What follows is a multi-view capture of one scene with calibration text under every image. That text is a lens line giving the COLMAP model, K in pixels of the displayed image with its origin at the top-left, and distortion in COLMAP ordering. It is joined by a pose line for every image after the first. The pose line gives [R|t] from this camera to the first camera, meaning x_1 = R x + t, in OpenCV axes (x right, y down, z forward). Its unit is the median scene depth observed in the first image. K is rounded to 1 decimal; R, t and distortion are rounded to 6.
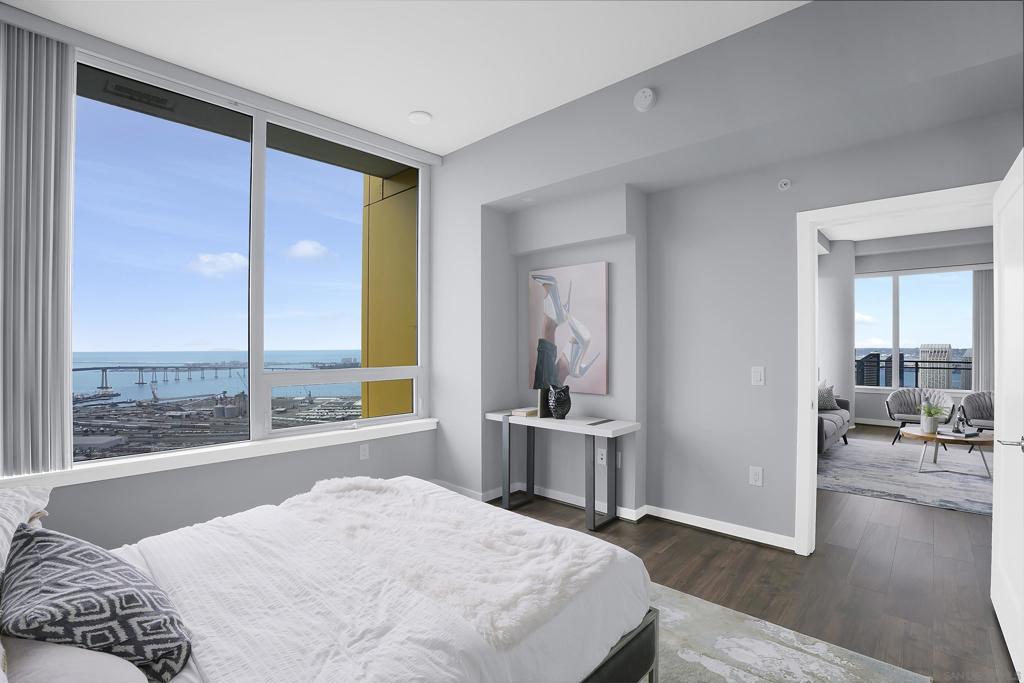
lens RADIAL K [[471.8, 0, 506.2], [0, 471.8, 348.0], [0, 0, 1]] dist [-0.068676, 0.017440]
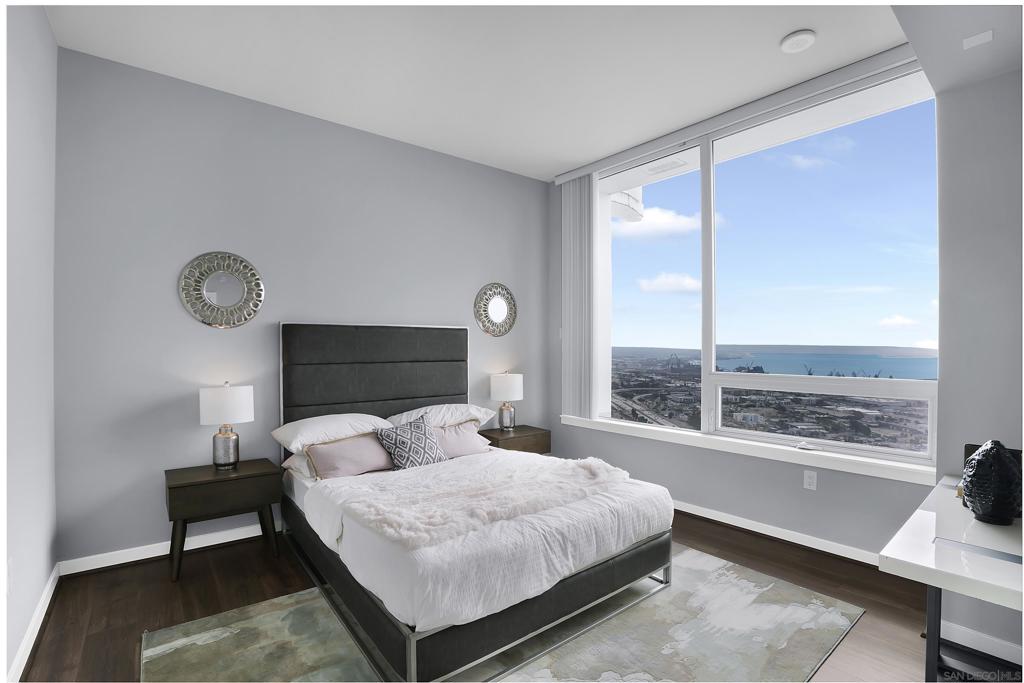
lens RADIAL K [[471.8, 0, 506.2], [0, 471.8, 348.0], [0, 0, 1]] dist [-0.068676, 0.017440]
pose [[-0.146210, 0.006443, -0.989233, 0.940485], [-0.004387, 0.999965, 0.007161, -0.015168], [0.989244, 0.005387, -0.146176, 1.023286]]
